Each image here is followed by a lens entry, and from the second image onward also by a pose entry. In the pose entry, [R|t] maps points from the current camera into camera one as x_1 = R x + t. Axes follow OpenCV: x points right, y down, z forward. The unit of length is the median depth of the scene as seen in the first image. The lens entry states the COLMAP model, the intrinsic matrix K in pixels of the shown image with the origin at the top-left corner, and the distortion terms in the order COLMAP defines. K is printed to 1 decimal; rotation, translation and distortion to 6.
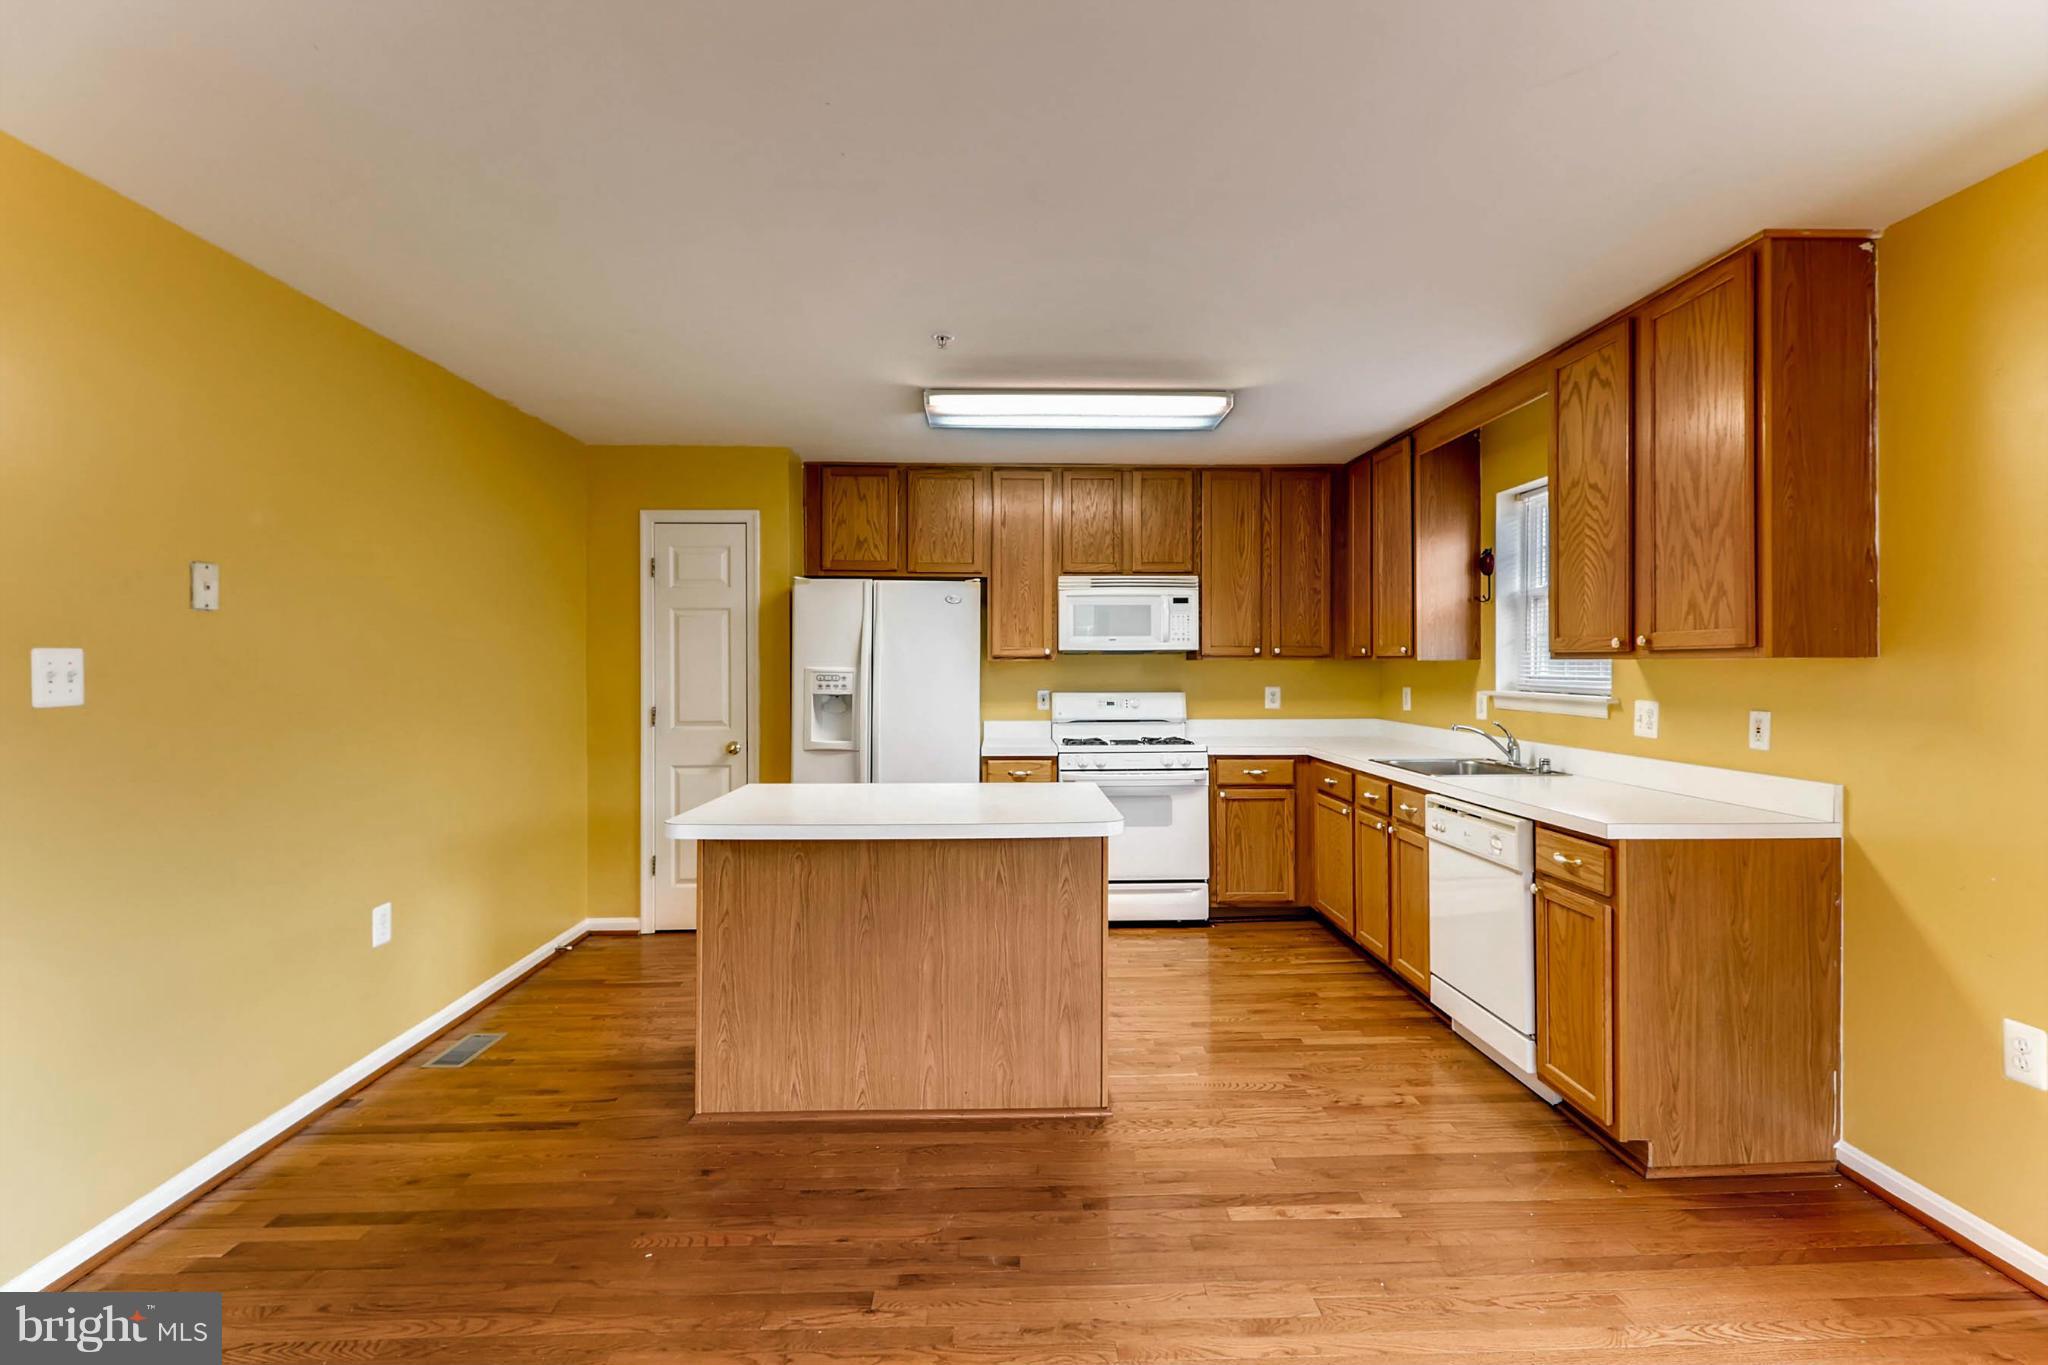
lens RADIAL K [[939.5, 0, 1031.5], [0, 939.5, 665.4], [0, 0, 1]] dist [0.025086, -0.017030]
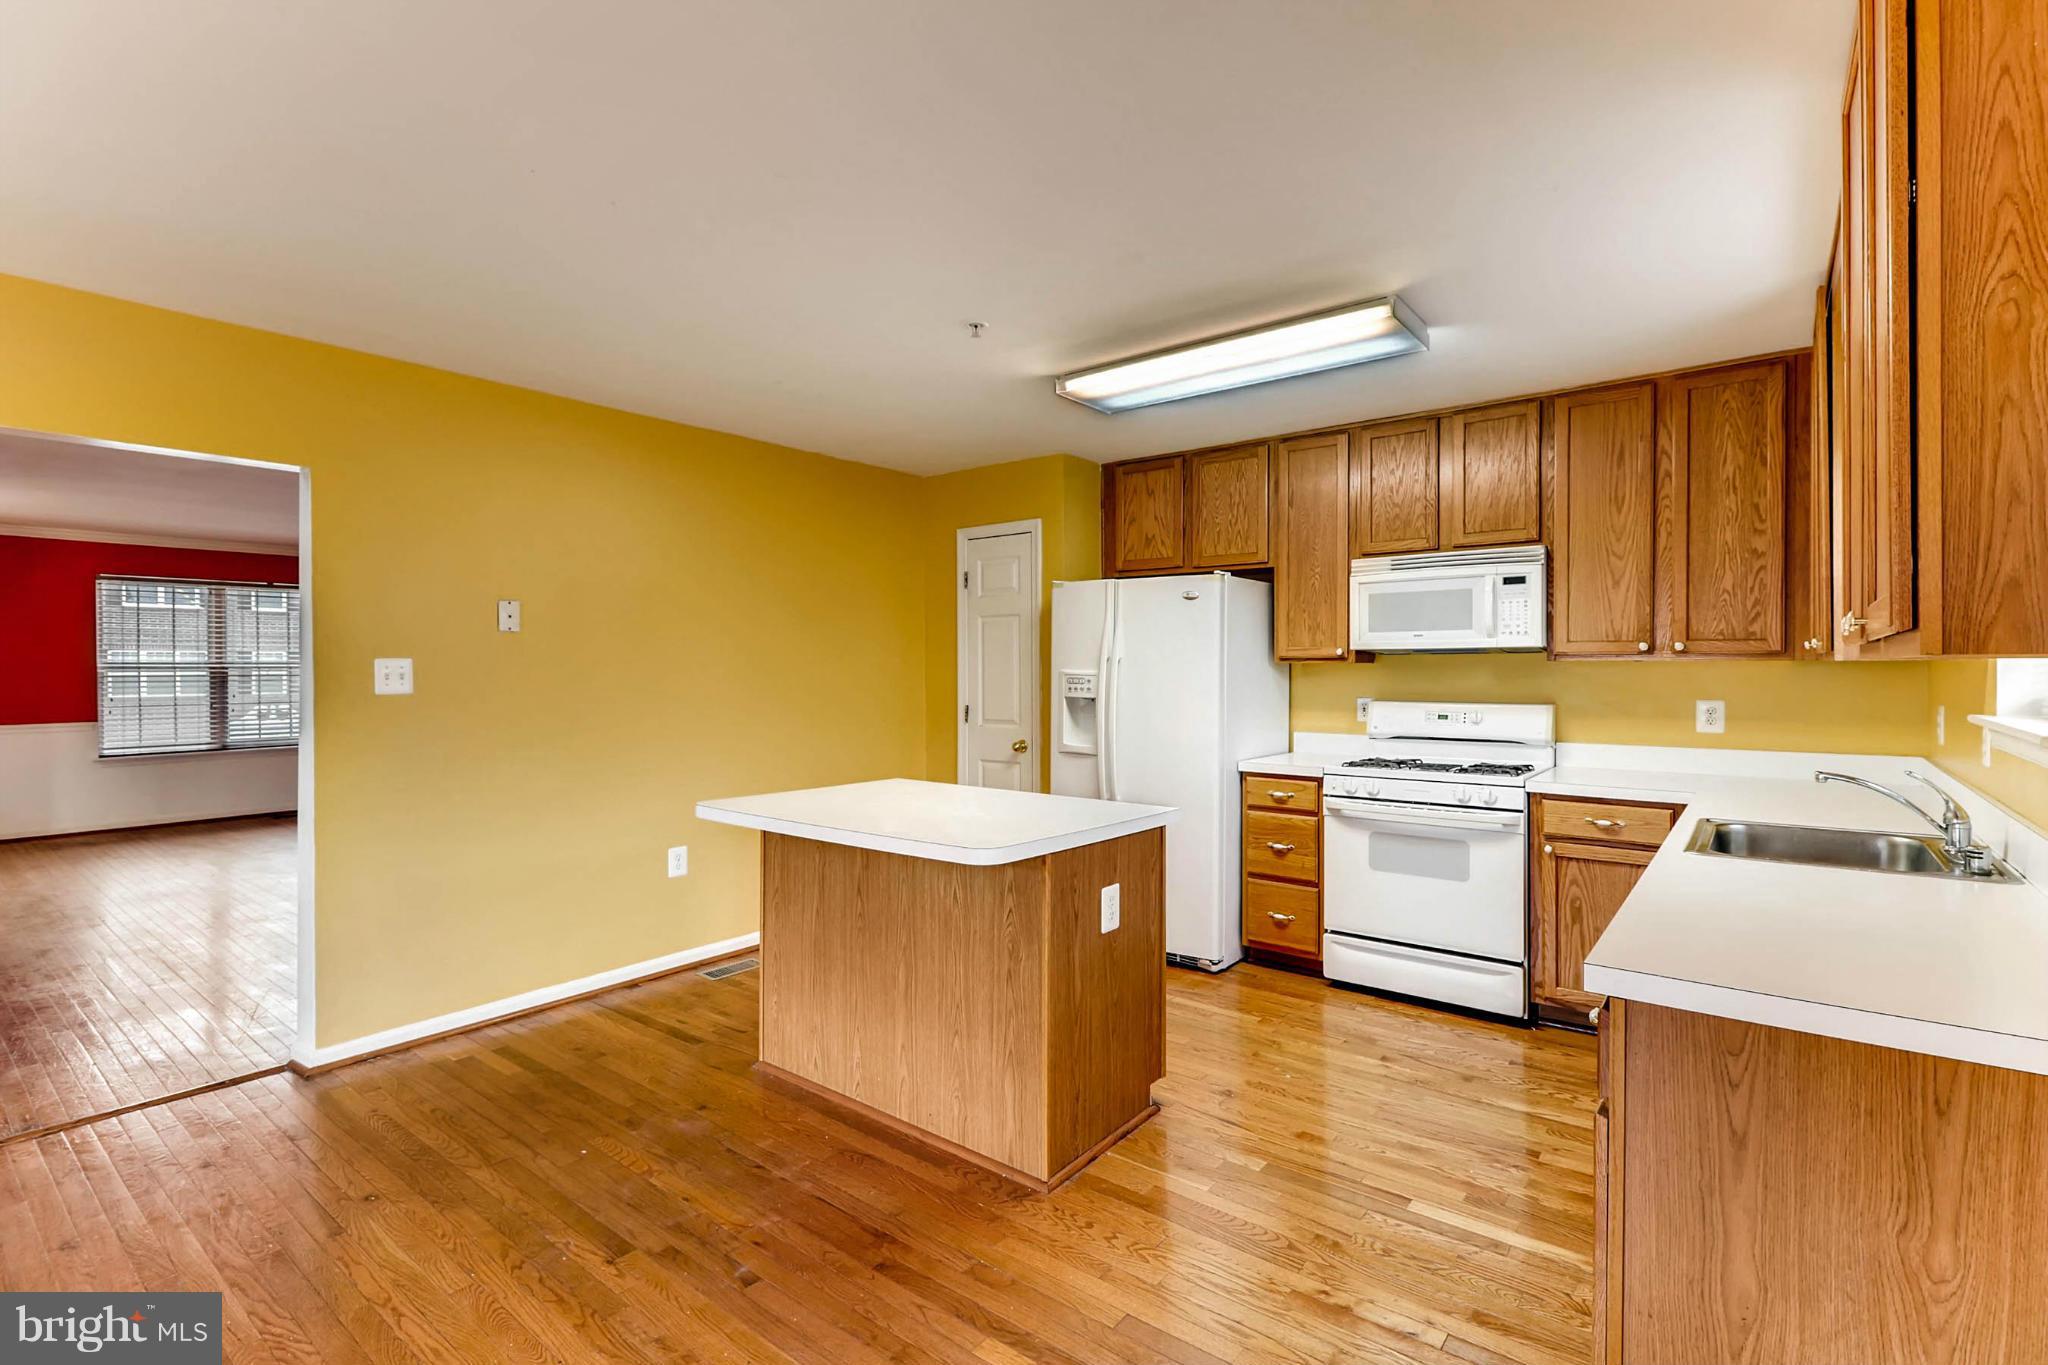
lens RADIAL K [[945.0, 0, 1029.0], [0, 945.0, 670.6], [0, 0, 1]] dist [0.026099, -0.020291]
pose [[0.763659, 0.002606, -0.645614, 0.405636], [0.000431, 0.999990, 0.004545, -0.001999], [0.645619, -0.003749, 0.763650, 0.212915]]
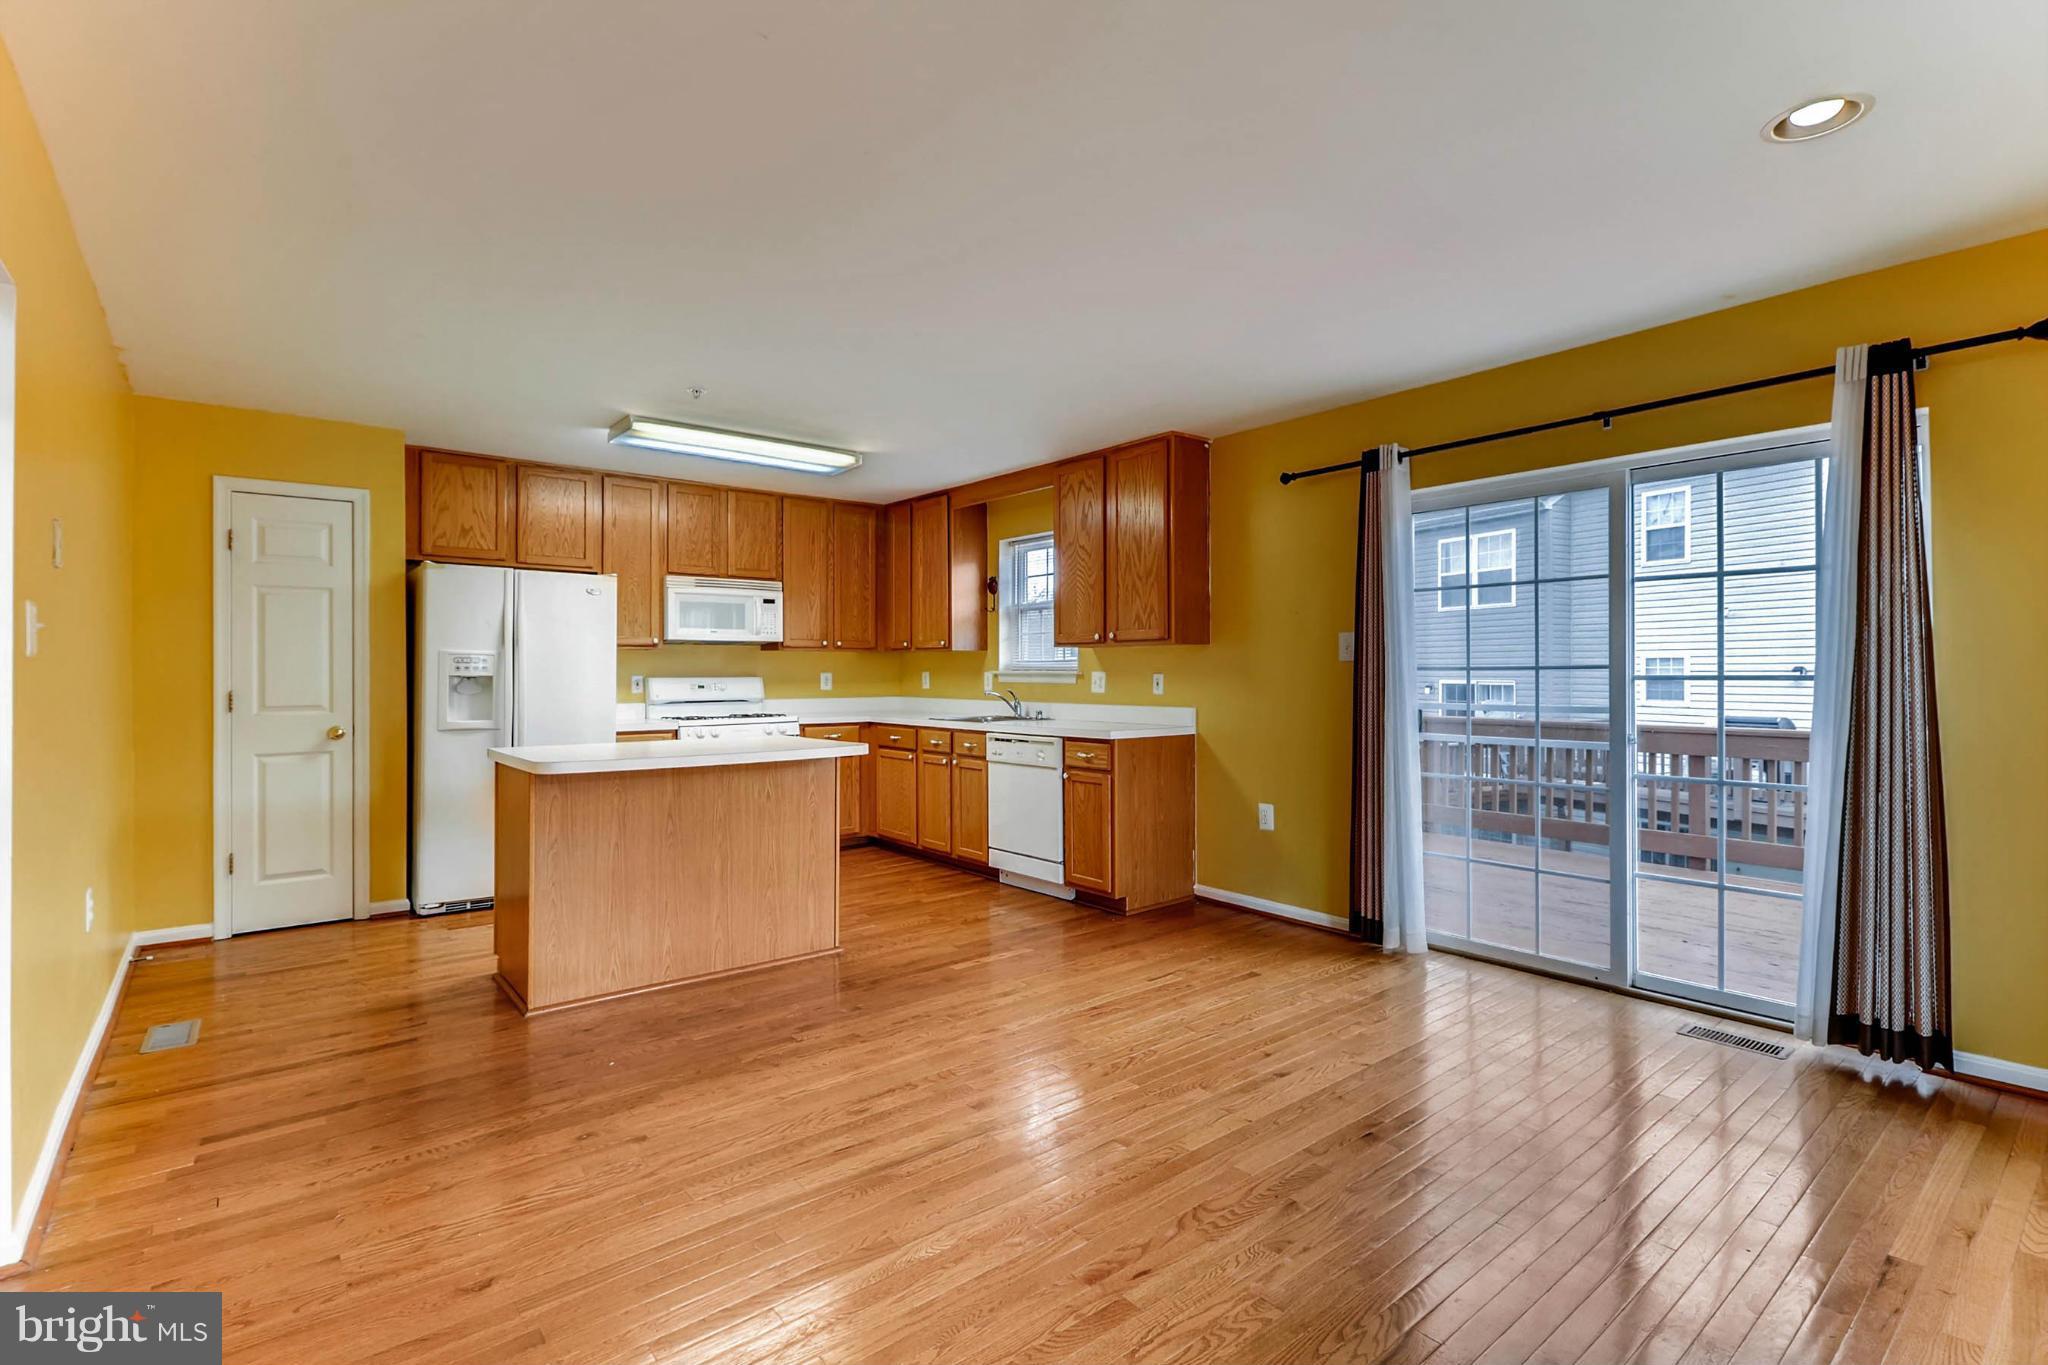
lens RADIAL K [[945.0, 0, 1029.0], [0, 945.0, 670.6], [0, 0, 1]] dist [0.026099, -0.020291]
pose [[0.797435, 0.000197, 0.603405, -0.369302], [0.001122, 0.999998, -0.001810, 0.028444], [-0.603404, 0.002120, 0.797433, -0.226160]]
